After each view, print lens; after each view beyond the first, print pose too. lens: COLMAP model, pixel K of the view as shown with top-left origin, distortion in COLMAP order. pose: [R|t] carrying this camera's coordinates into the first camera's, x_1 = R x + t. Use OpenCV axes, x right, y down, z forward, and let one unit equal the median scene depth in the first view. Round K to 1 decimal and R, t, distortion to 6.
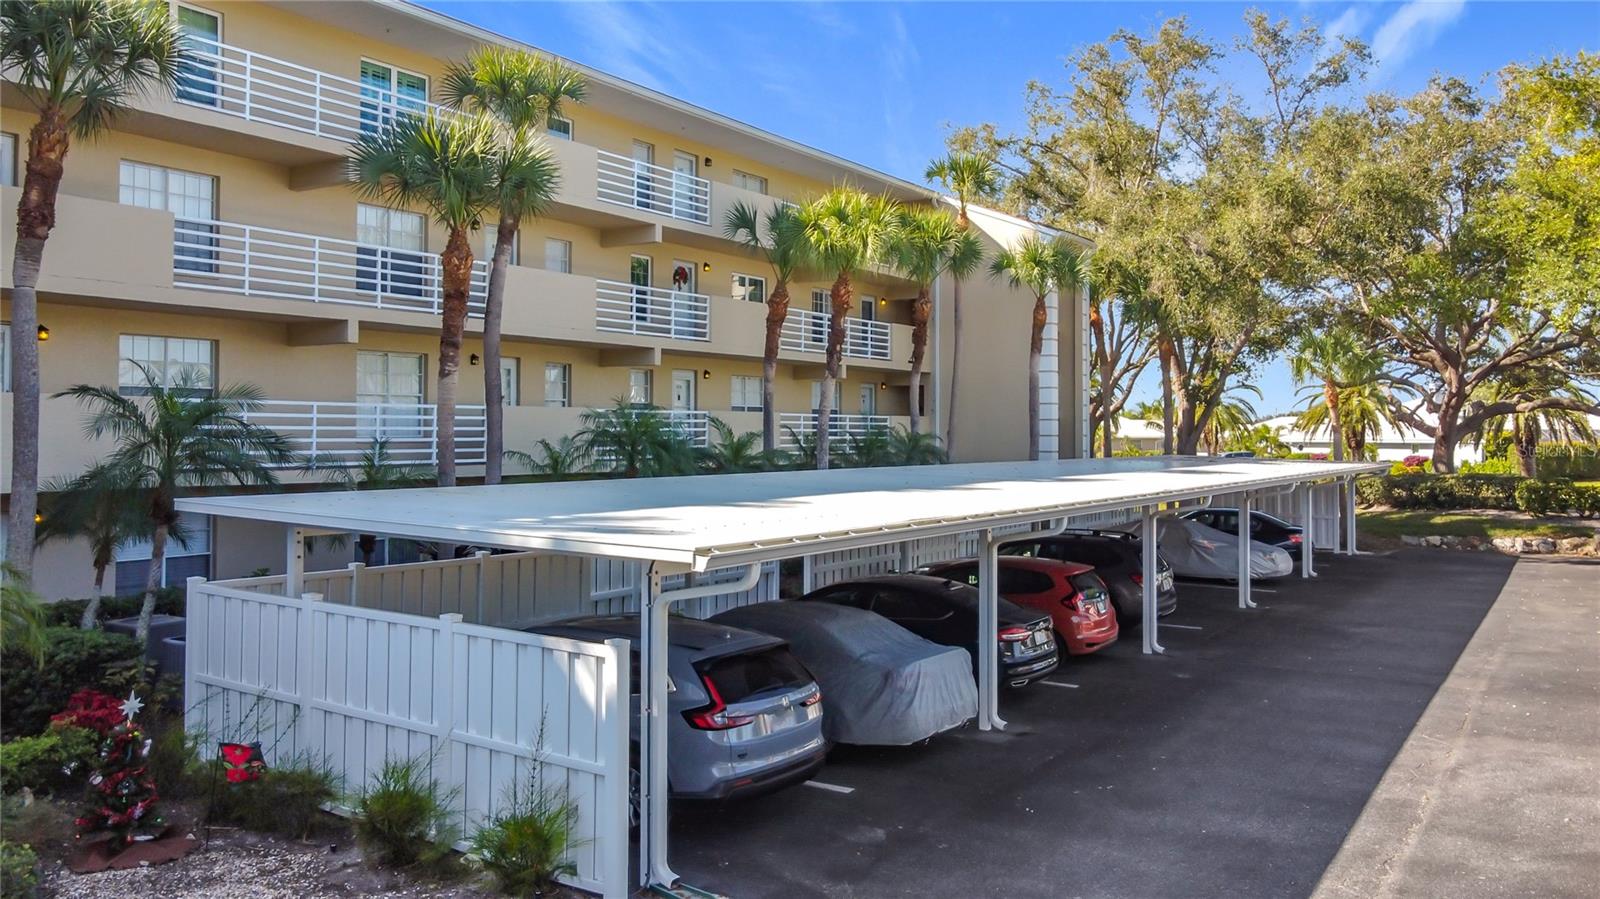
lens RADIAL K [[1241.0, 0, 800.0], [0, 1241.0, 449.5], [0, 0, 1]] dist [-0.013134, -0.006135]
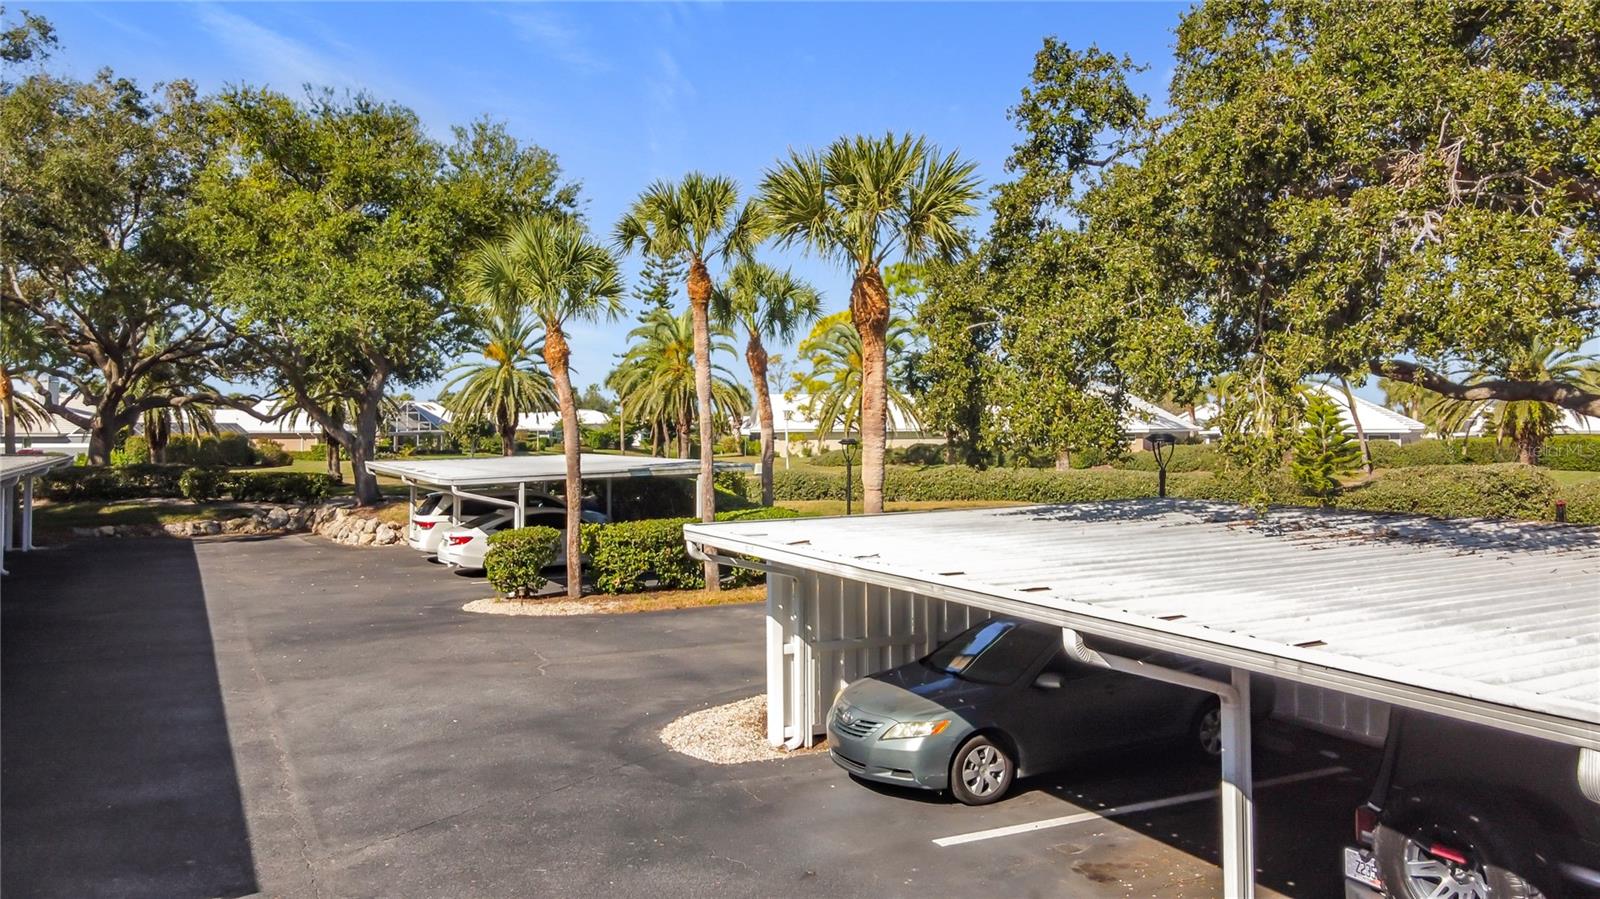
lens RADIAL K [[1260.1, 0, 800.0], [0, 1260.1, 449.5], [0, 0, 1]] dist [-0.029321, 0.050660]
pose [[0.491073, -0.015530, 0.870980, -0.104452], [0.012626, 0.999863, 0.010709, 0.003124], [-0.871027, 0.005739, 0.491202, -0.002969]]
